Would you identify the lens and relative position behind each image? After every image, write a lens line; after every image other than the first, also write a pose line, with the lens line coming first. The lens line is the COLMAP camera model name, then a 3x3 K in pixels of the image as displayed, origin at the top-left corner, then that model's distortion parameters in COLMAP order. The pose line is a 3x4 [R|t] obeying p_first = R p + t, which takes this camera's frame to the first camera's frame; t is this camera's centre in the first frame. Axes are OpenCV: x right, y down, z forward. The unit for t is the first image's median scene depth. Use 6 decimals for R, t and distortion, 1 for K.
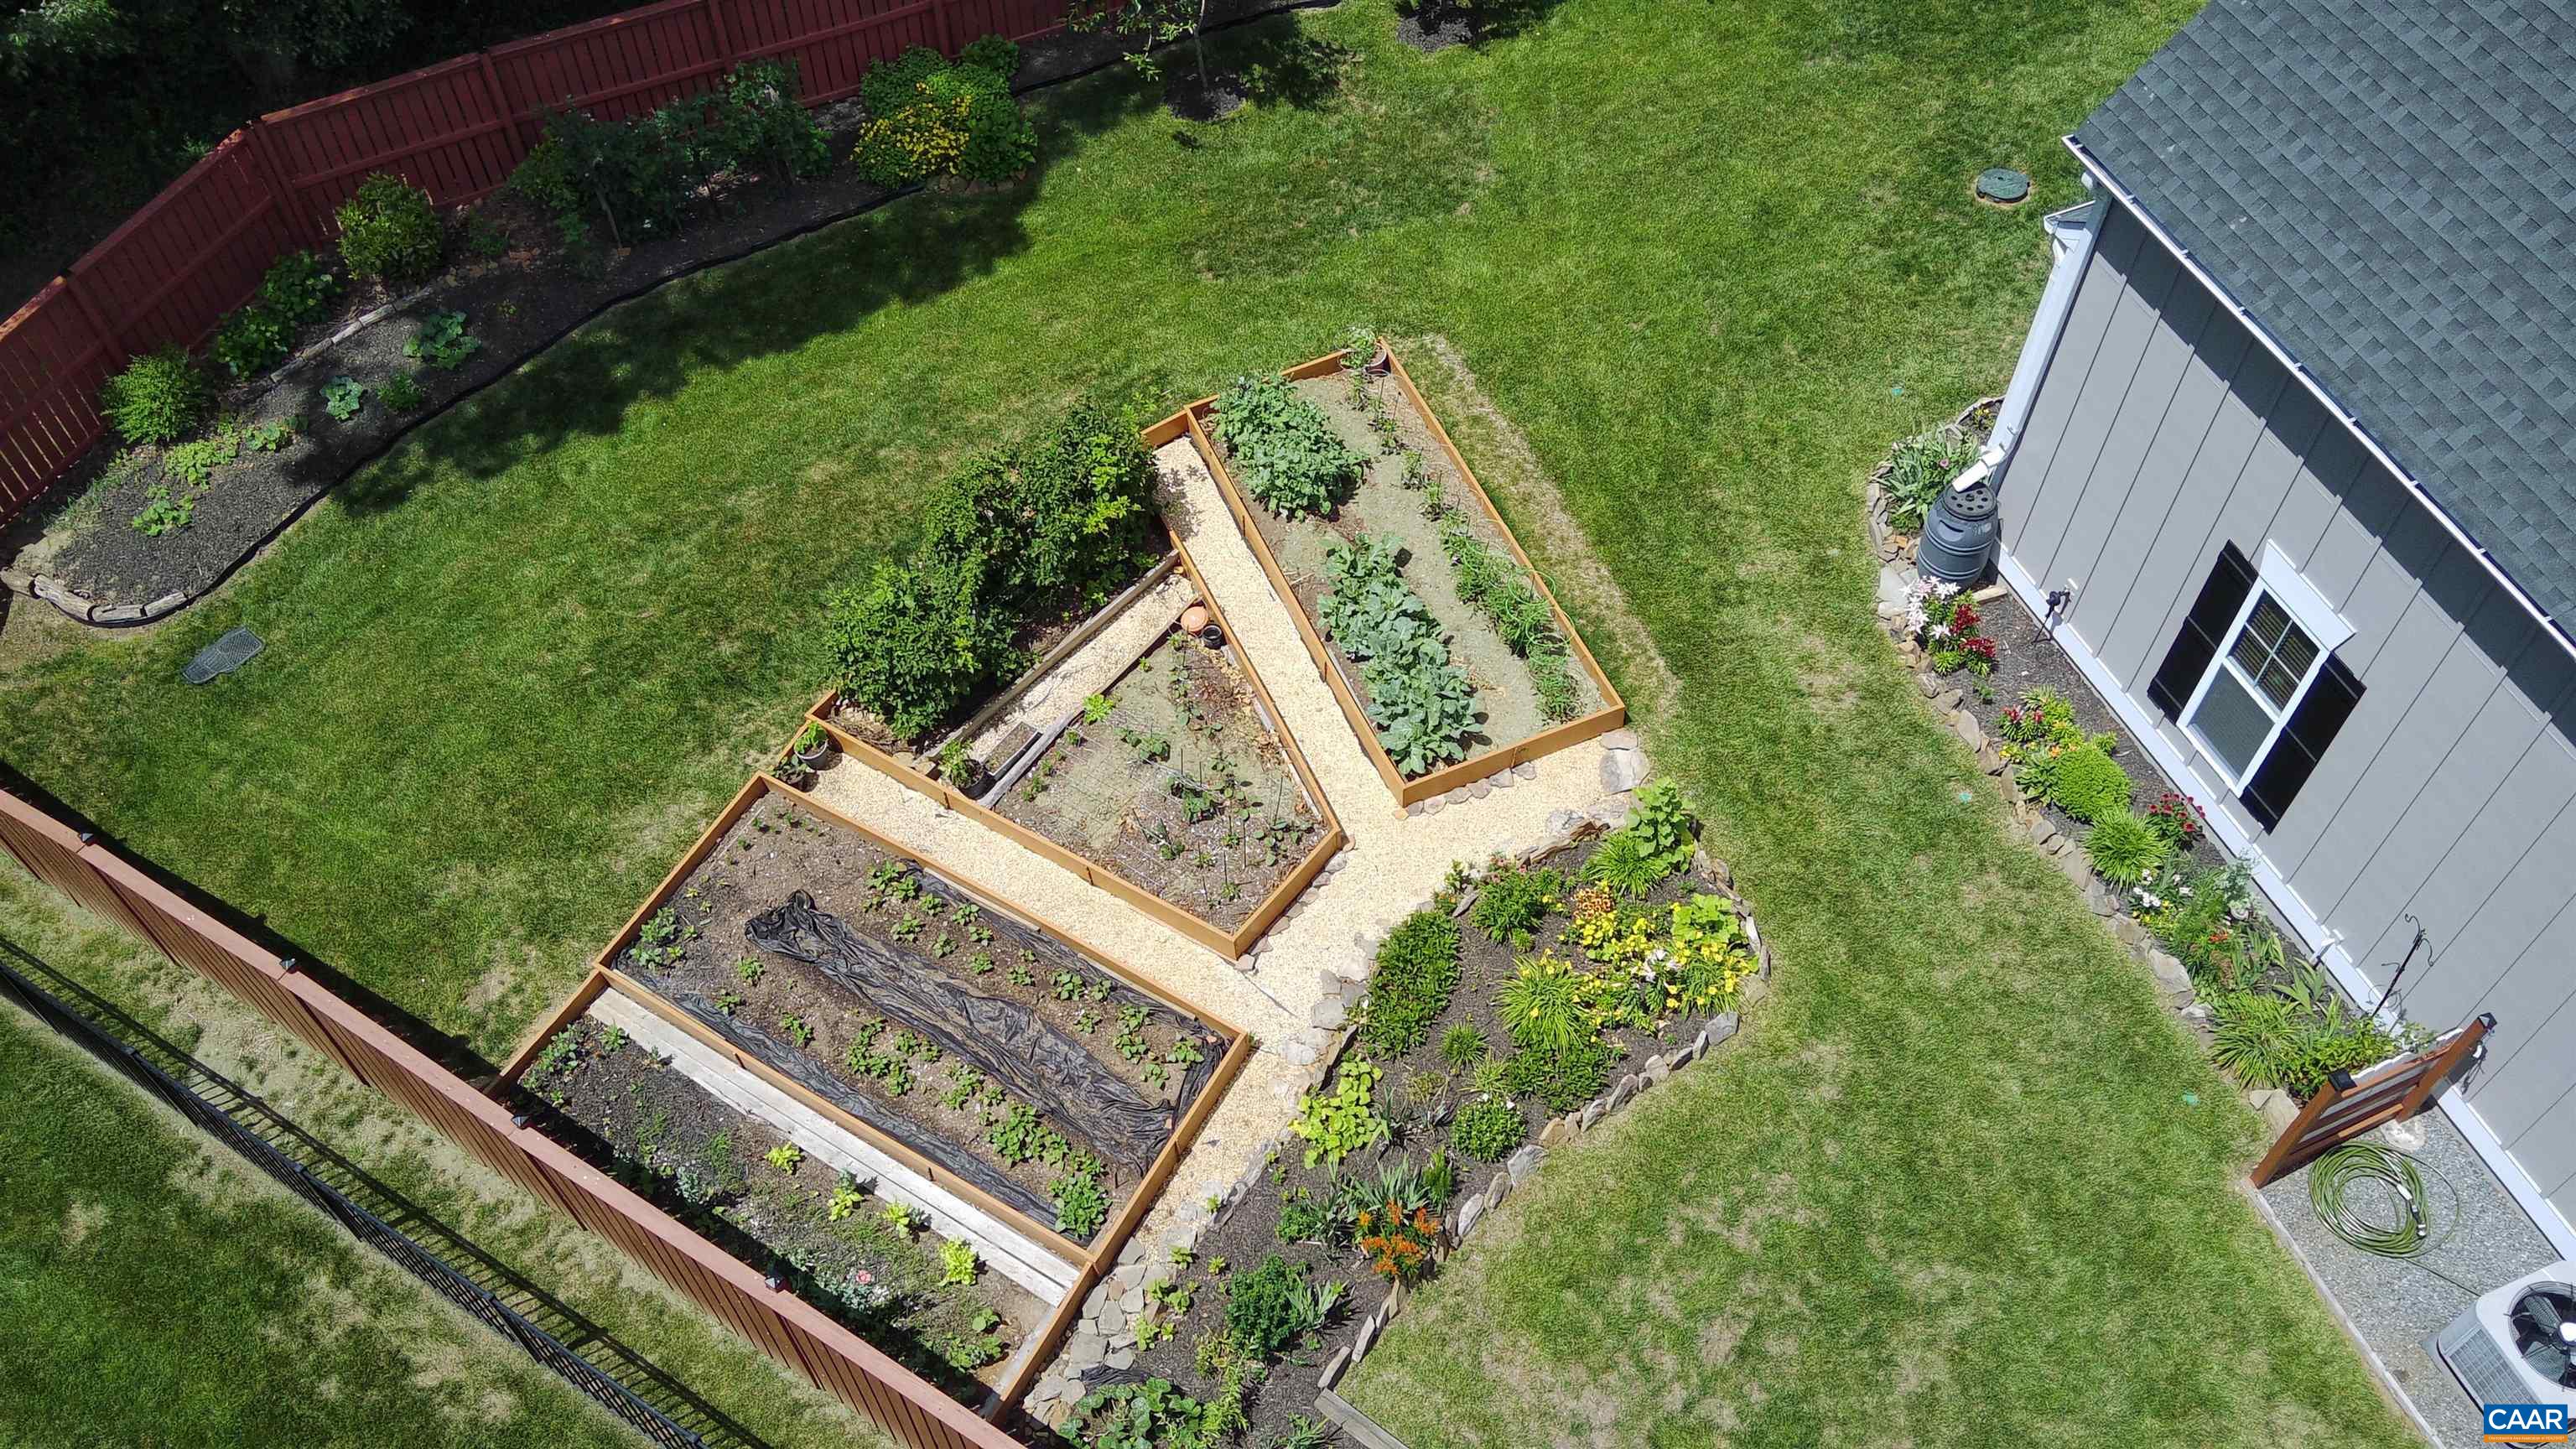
lens RADIAL K [[2137.4, 0, 1288.0], [0, 2137.4, 724.5], [0, 0, 1]] dist [0.114473, -0.195544]
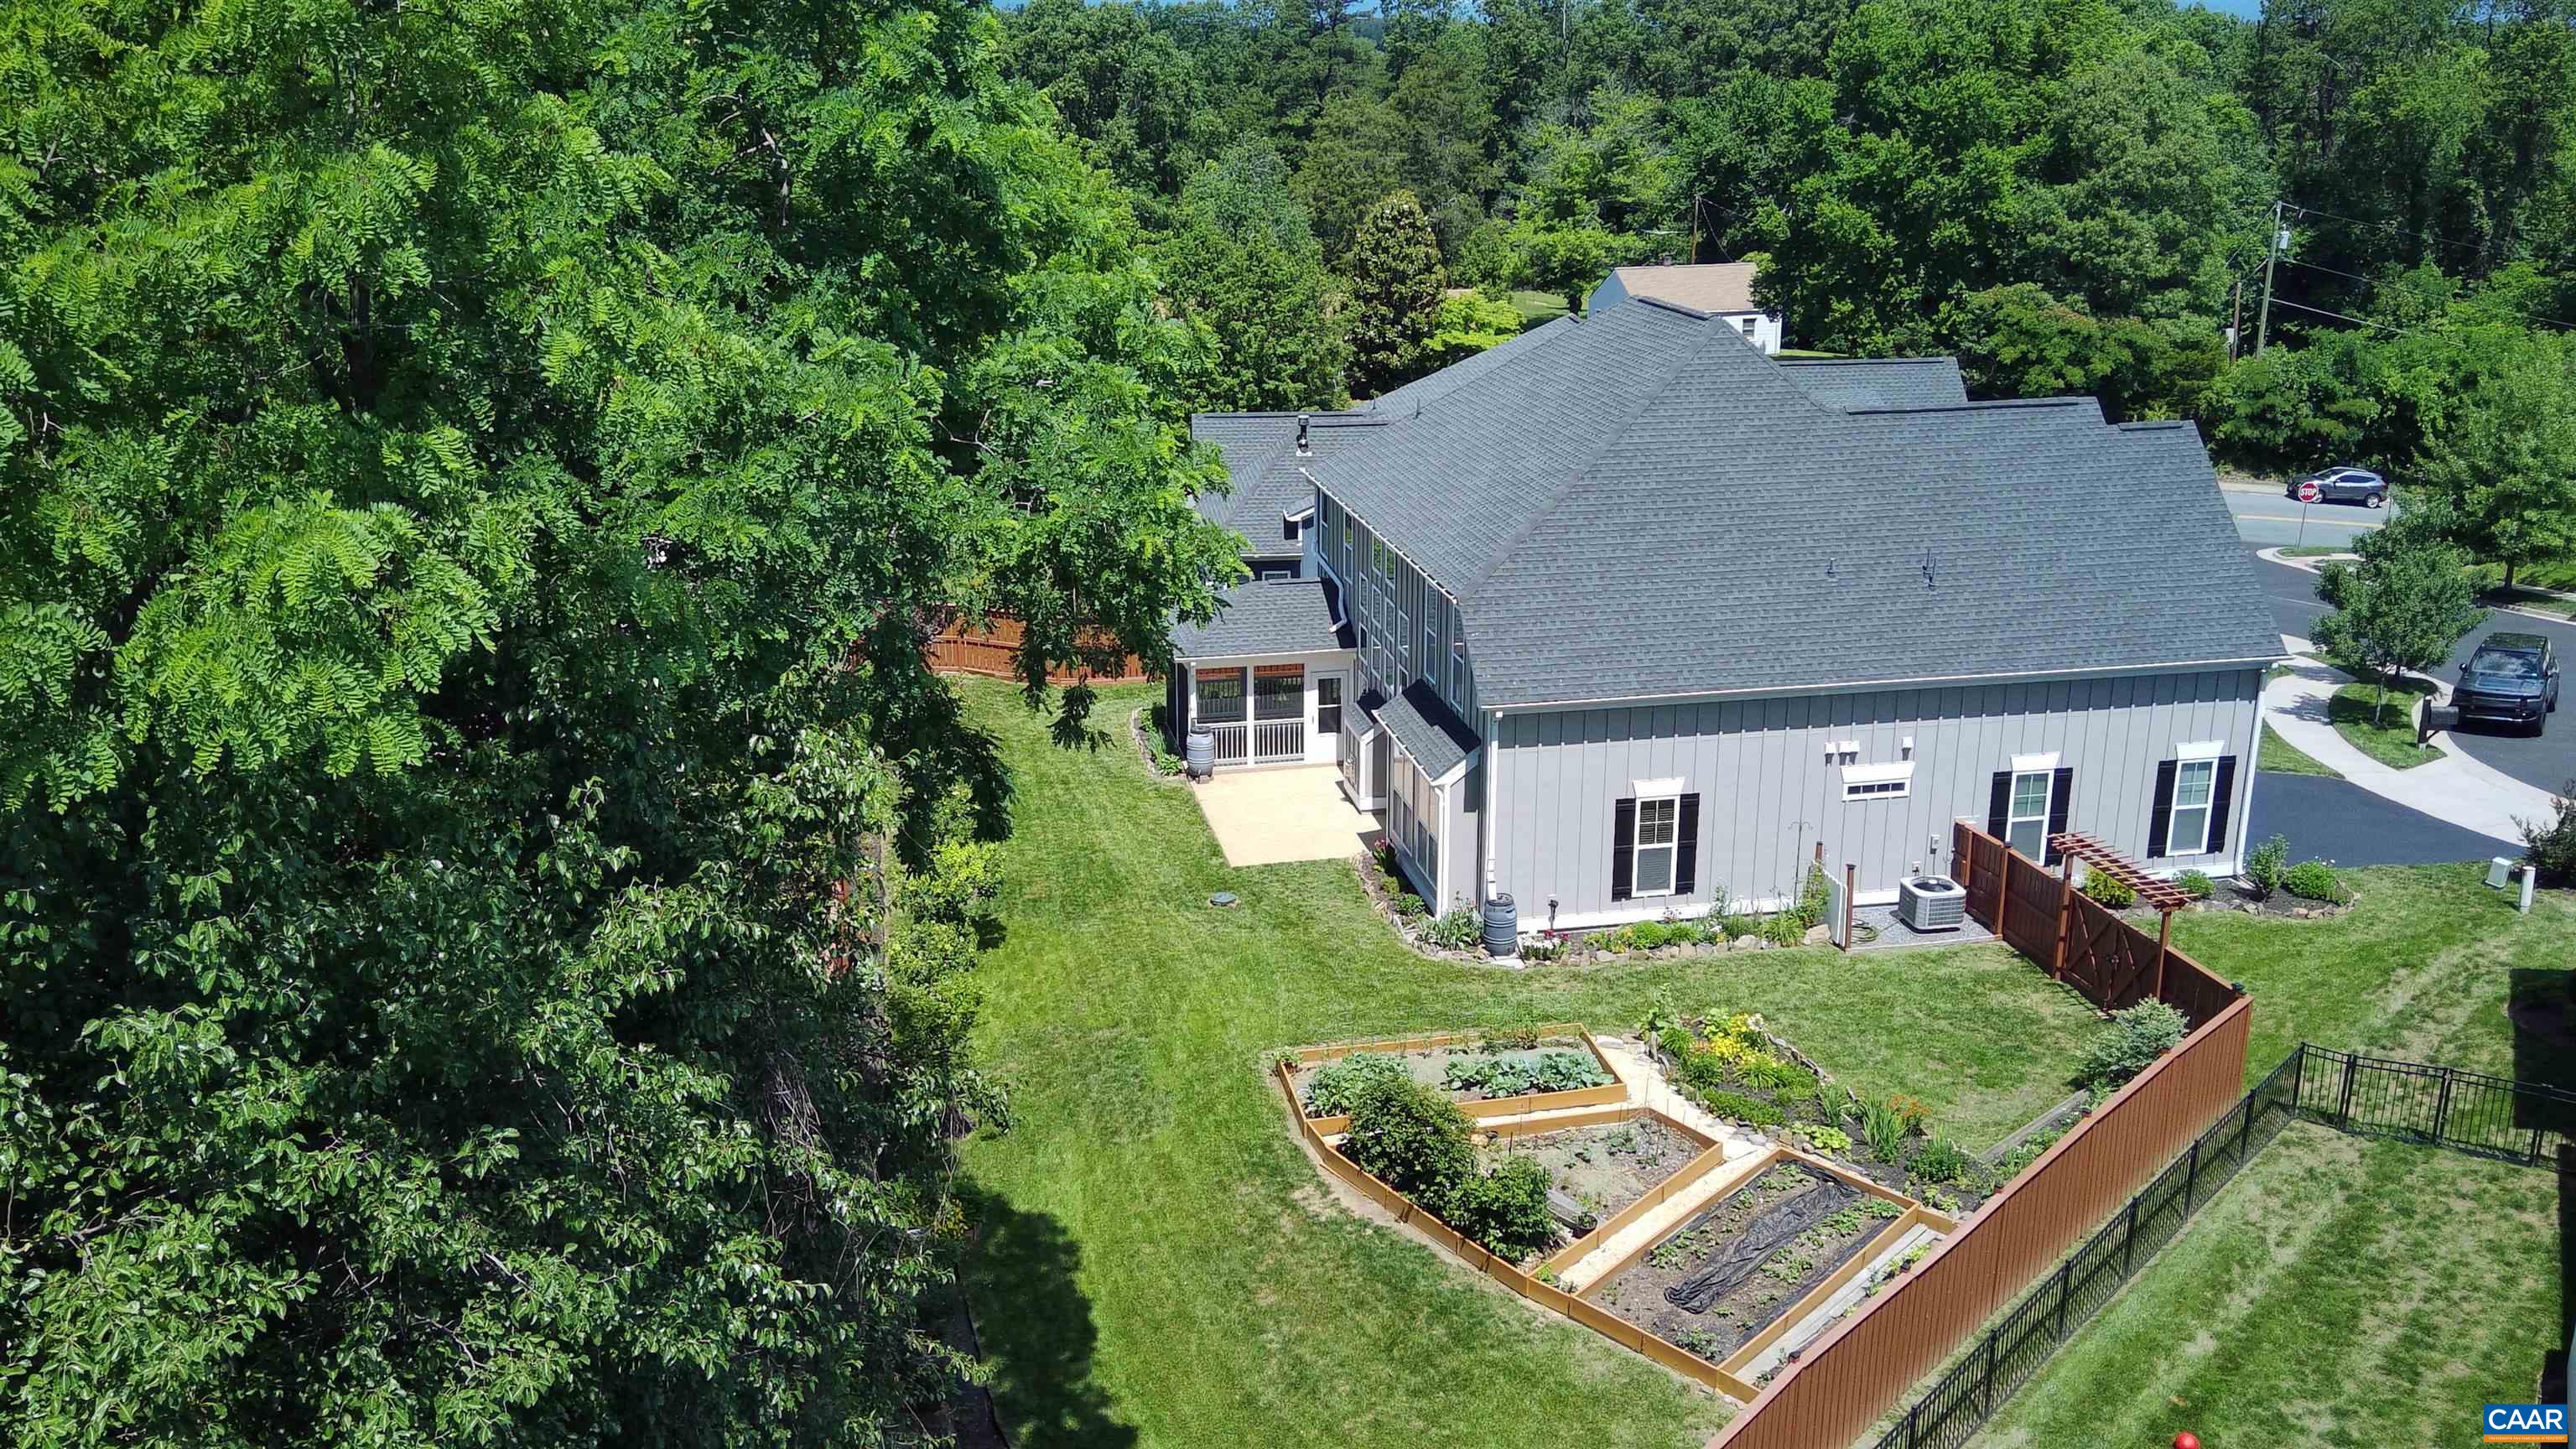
lens RADIAL K [[2137.4, 0, 1288.0], [0, 2137.4, 724.5], [0, 0, 1]] dist [0.114473, -0.195544]
pose [[0.203237, -0.273371, 0.940193, -1.609296], [0.795348, 0.606138, 0.004314, -0.382939], [-0.571066, 0.746904, 0.340615, 0.321999]]
